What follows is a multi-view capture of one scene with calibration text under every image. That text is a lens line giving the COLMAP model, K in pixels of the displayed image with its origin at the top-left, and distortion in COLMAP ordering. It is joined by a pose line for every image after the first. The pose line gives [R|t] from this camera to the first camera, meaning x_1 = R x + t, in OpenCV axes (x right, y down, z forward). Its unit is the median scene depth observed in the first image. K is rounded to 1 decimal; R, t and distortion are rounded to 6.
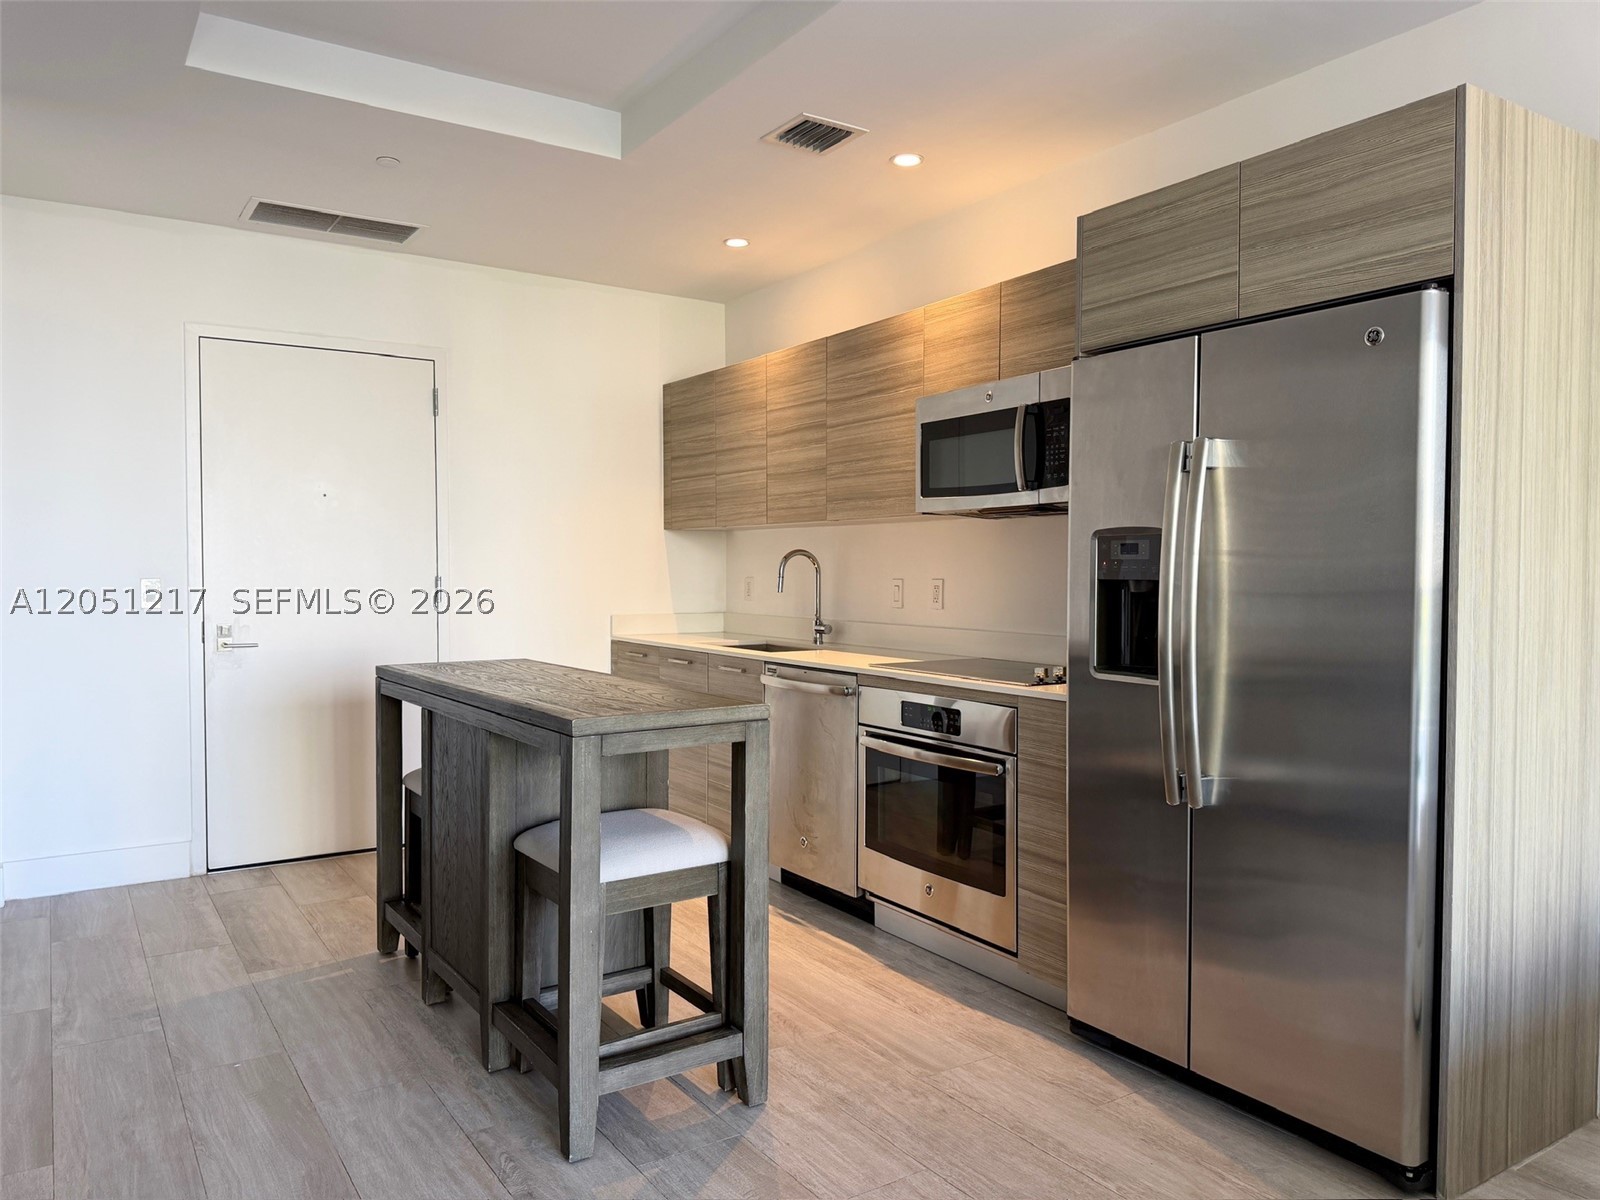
lens RADIAL K [[1114.5, 0, 804.5], [0, 1114.5, 597.2], [0, 0, 1]] dist [0.058792, -0.068795]
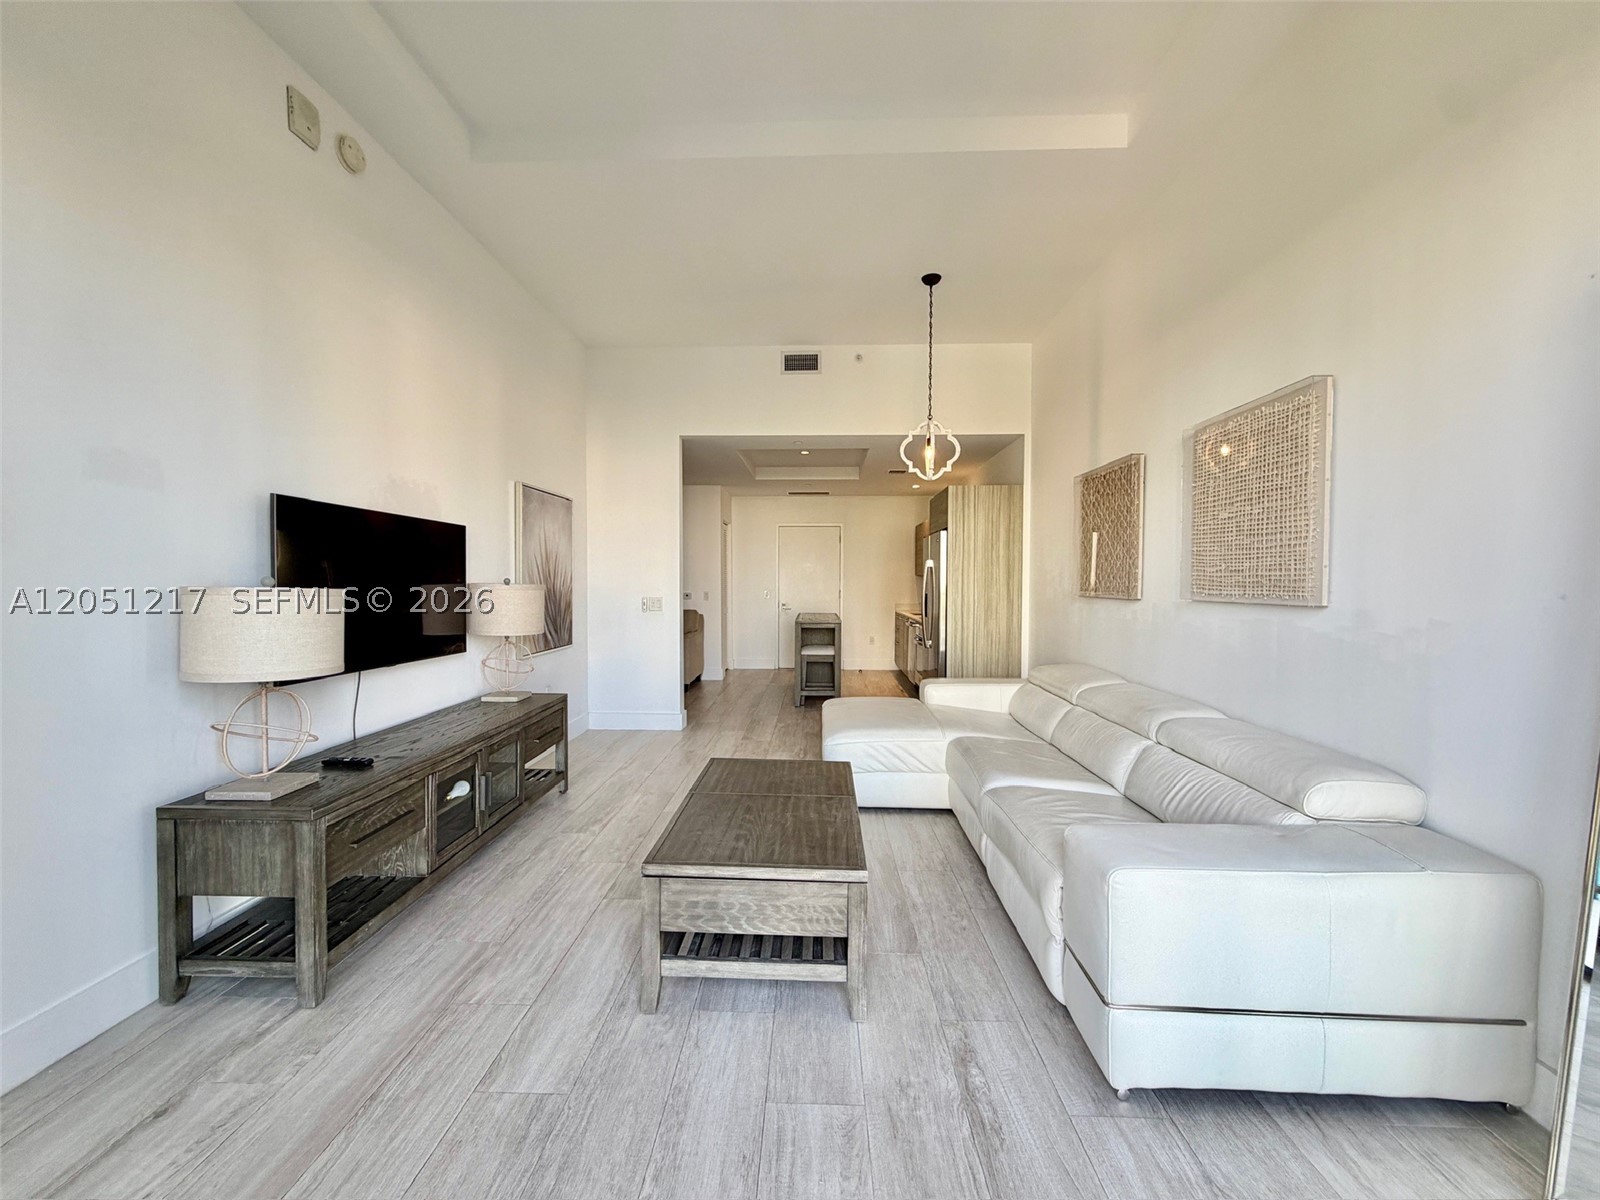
lens RADIAL K [[637.8, 0, 814.4], [0, 637.8, 596.4], [0, 0, 1]] dist [0.003101, -0.001652]
pose [[0.810936, 0.014058, -0.584966, 0.883354], [-0.015802, 0.999873, 0.002122, -0.003509], [0.584921, 0.007523, 0.811055, -0.737838]]
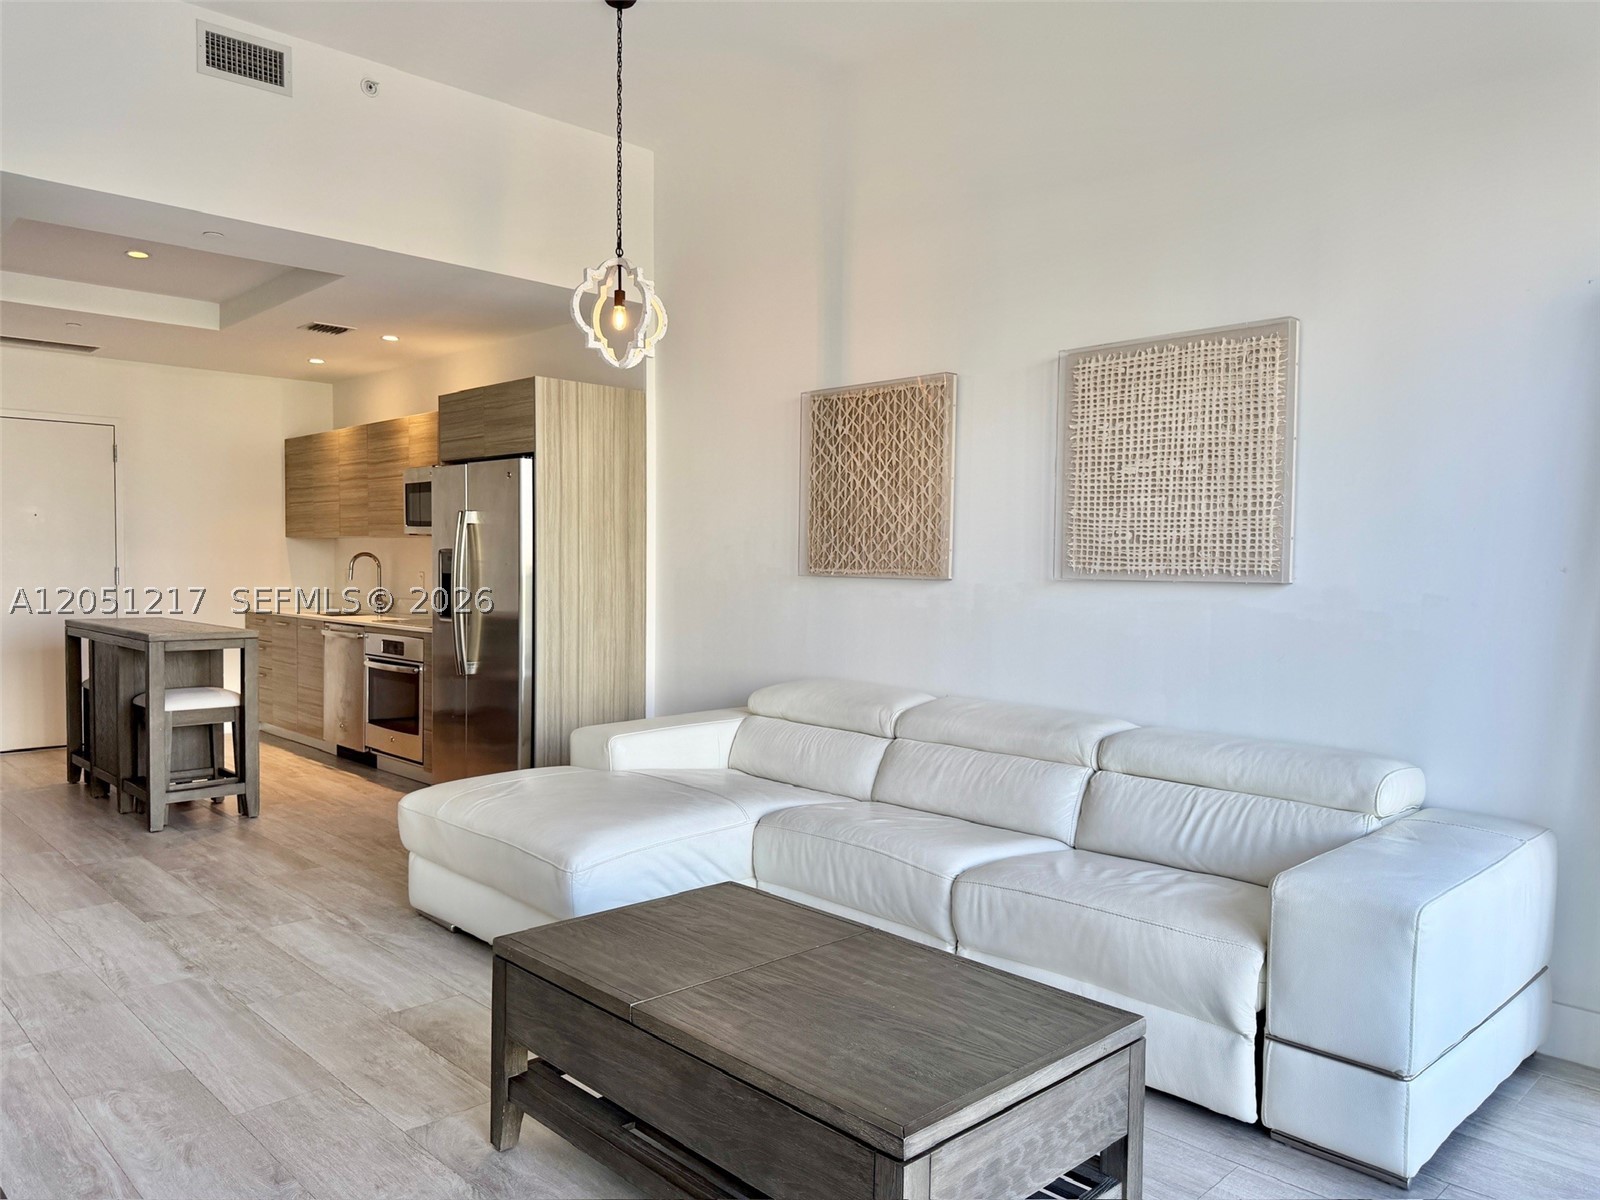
lens RADIAL K [[1114.5, 0, 765.1], [0, 1114.5, 606.6], [0, 0, 1]] dist [0.058792, -0.068795]
pose [[0.987146, 0.002403, 0.159806, 0.369551], [-0.005303, 0.999829, 0.017727, 0.003995], [-0.159736, -0.018346, 0.986989, -0.811219]]
